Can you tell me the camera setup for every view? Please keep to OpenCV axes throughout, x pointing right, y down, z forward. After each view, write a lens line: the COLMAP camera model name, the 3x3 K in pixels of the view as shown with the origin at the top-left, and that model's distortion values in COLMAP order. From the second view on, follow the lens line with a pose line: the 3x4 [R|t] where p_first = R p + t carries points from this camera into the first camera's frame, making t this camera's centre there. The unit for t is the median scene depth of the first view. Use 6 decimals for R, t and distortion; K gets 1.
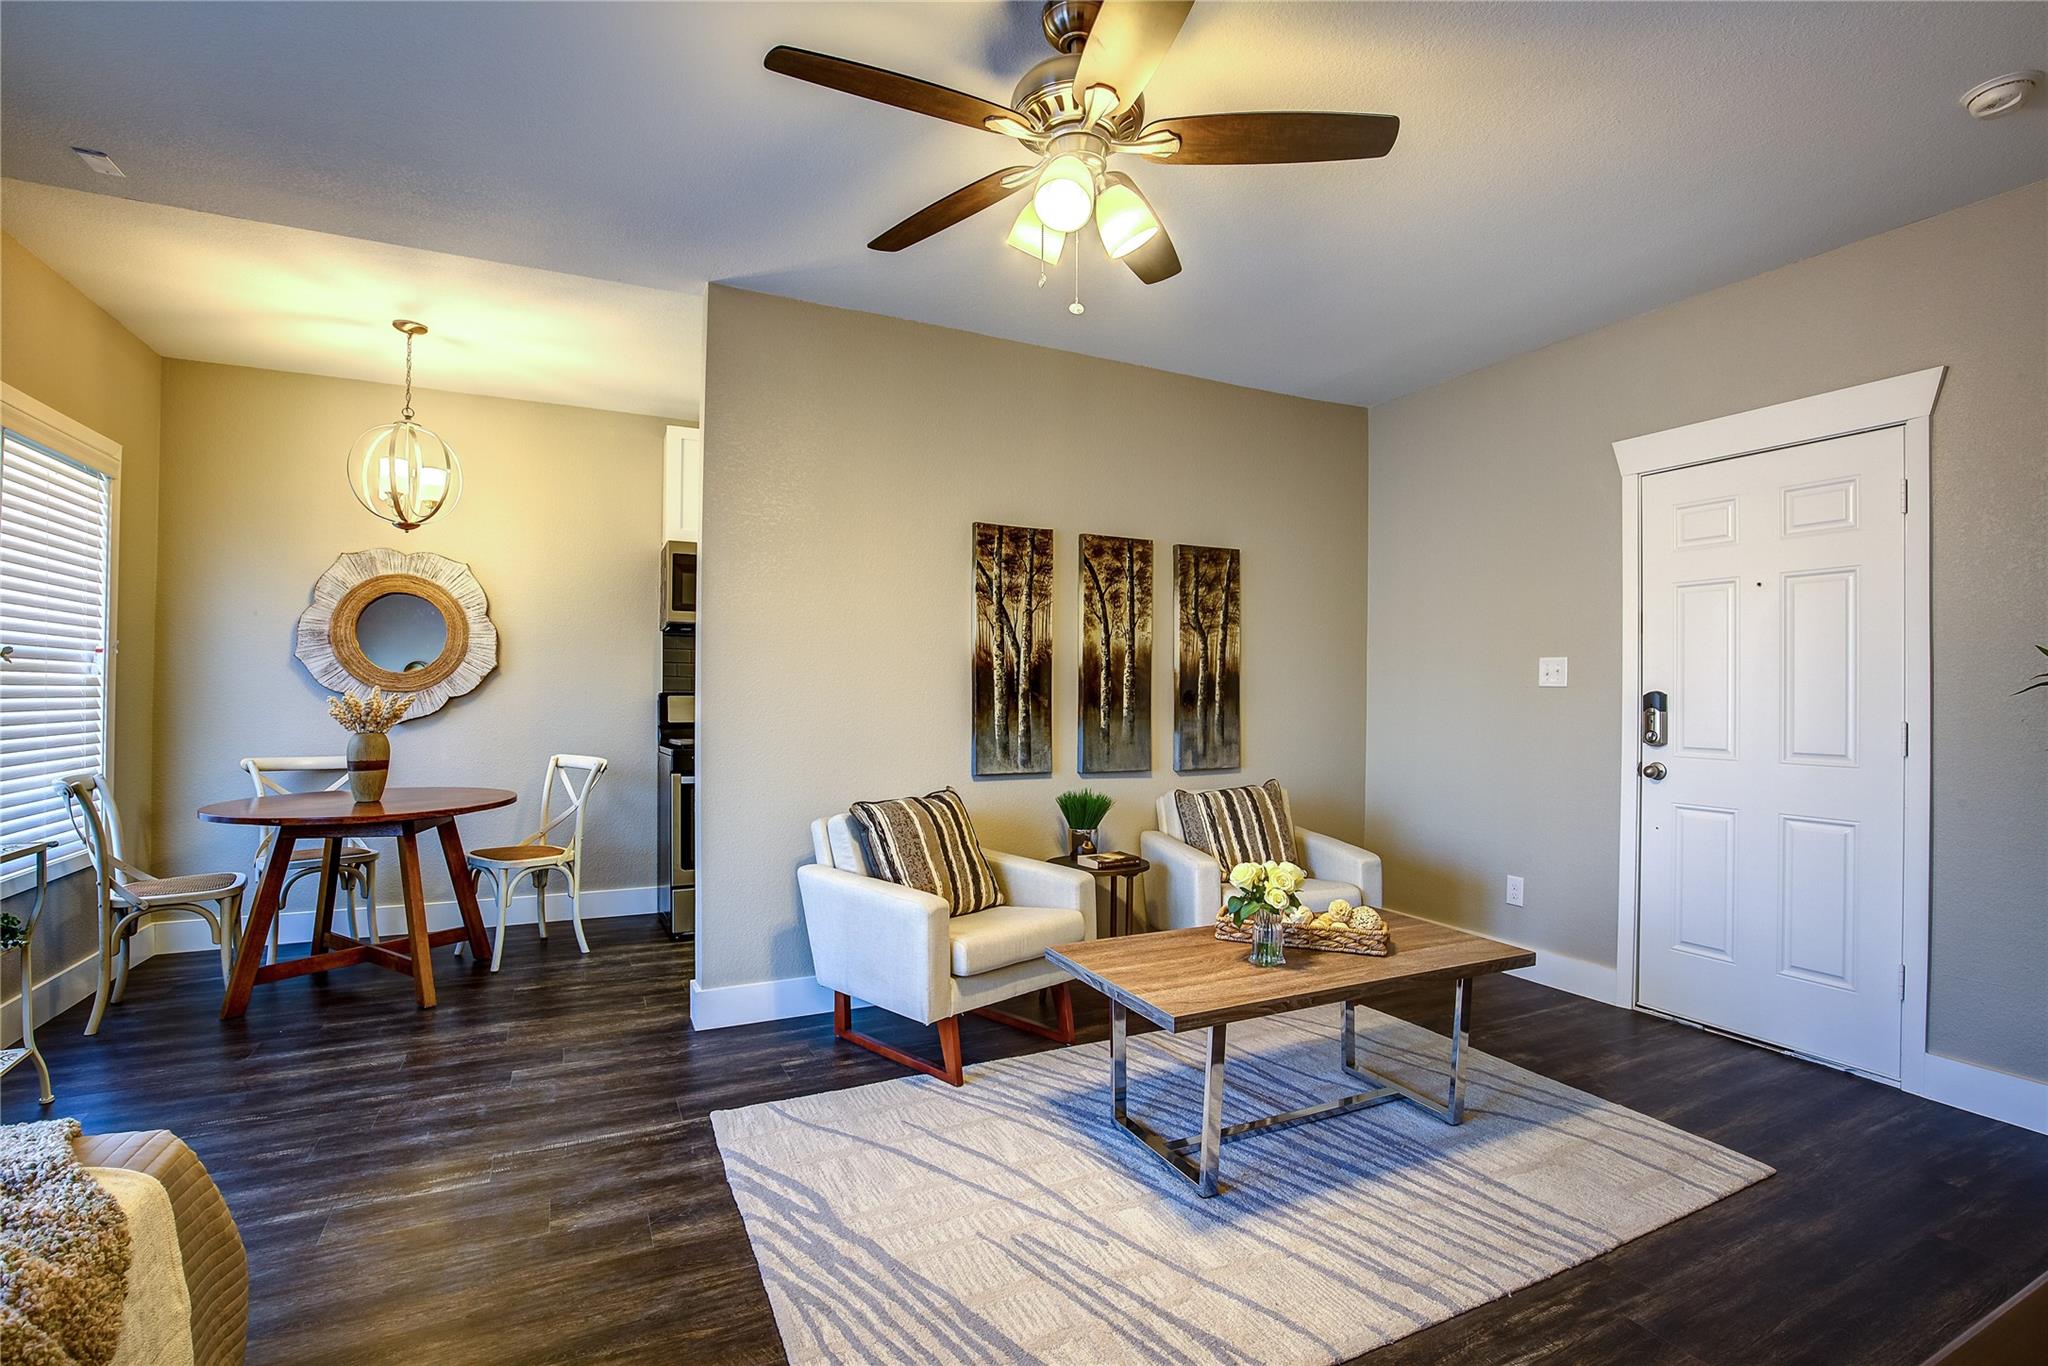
lens RADIAL K [[934.9, 0, 1028.7], [0, 934.9, 688.0], [0, 0, 1]] dist [-0.037911, 0.008457]
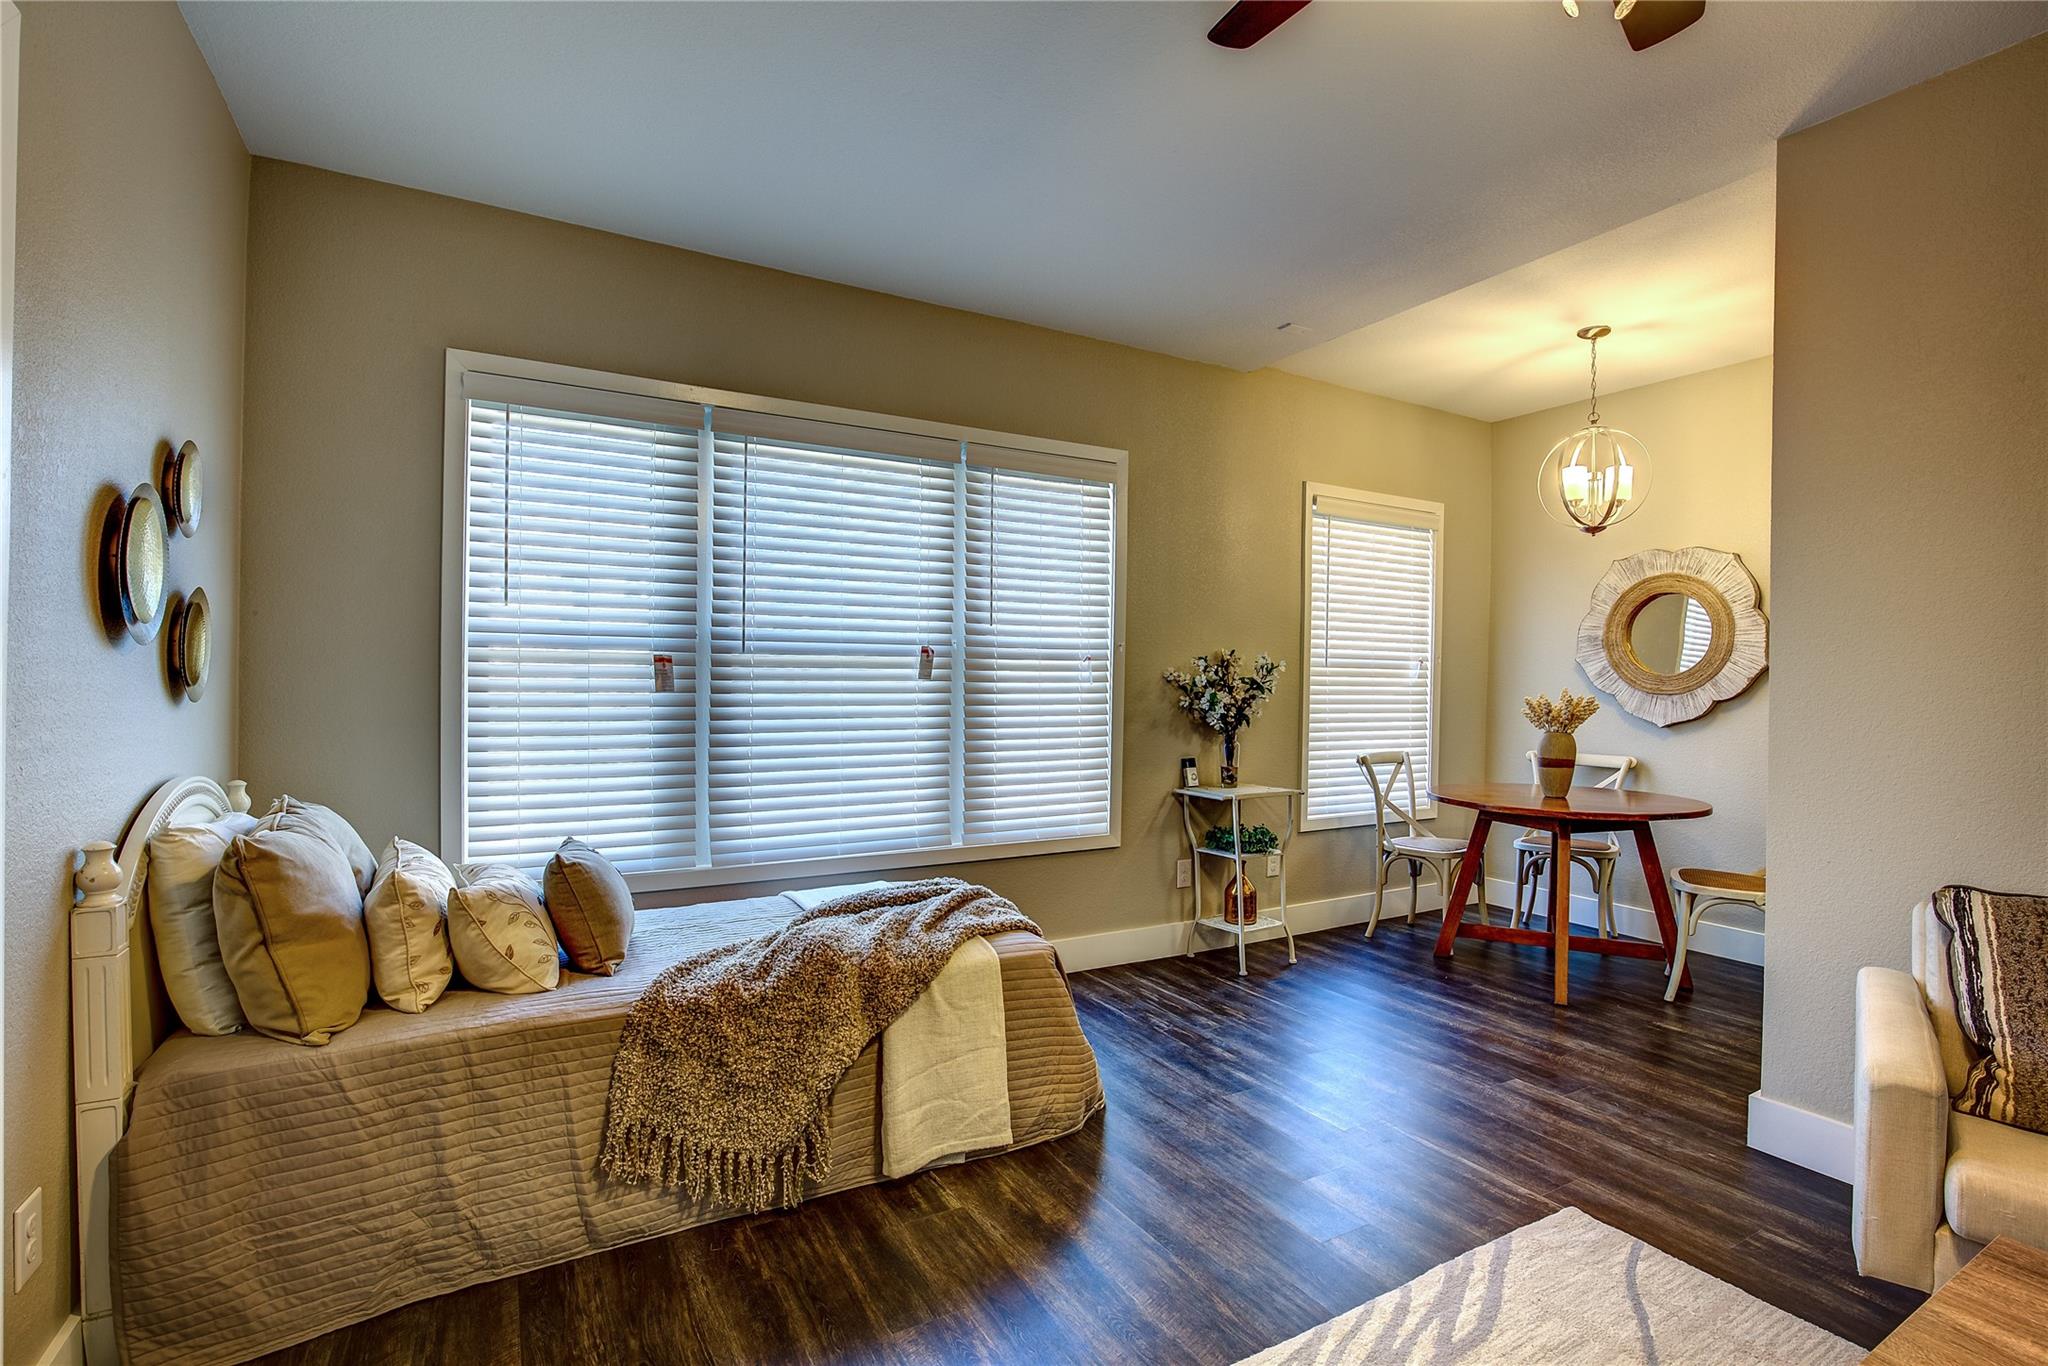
lens RADIAL K [[934.9, 0, 1028.7], [0, 934.9, 688.0], [0, 0, 1]] dist [-0.037911, 0.008457]
pose [[0.058070, 0.002195, -0.998310, 0.318854], [-0.008289, 0.999964, 0.001717, 0.001556], [0.998278, 0.008175, 0.058087, 0.343211]]
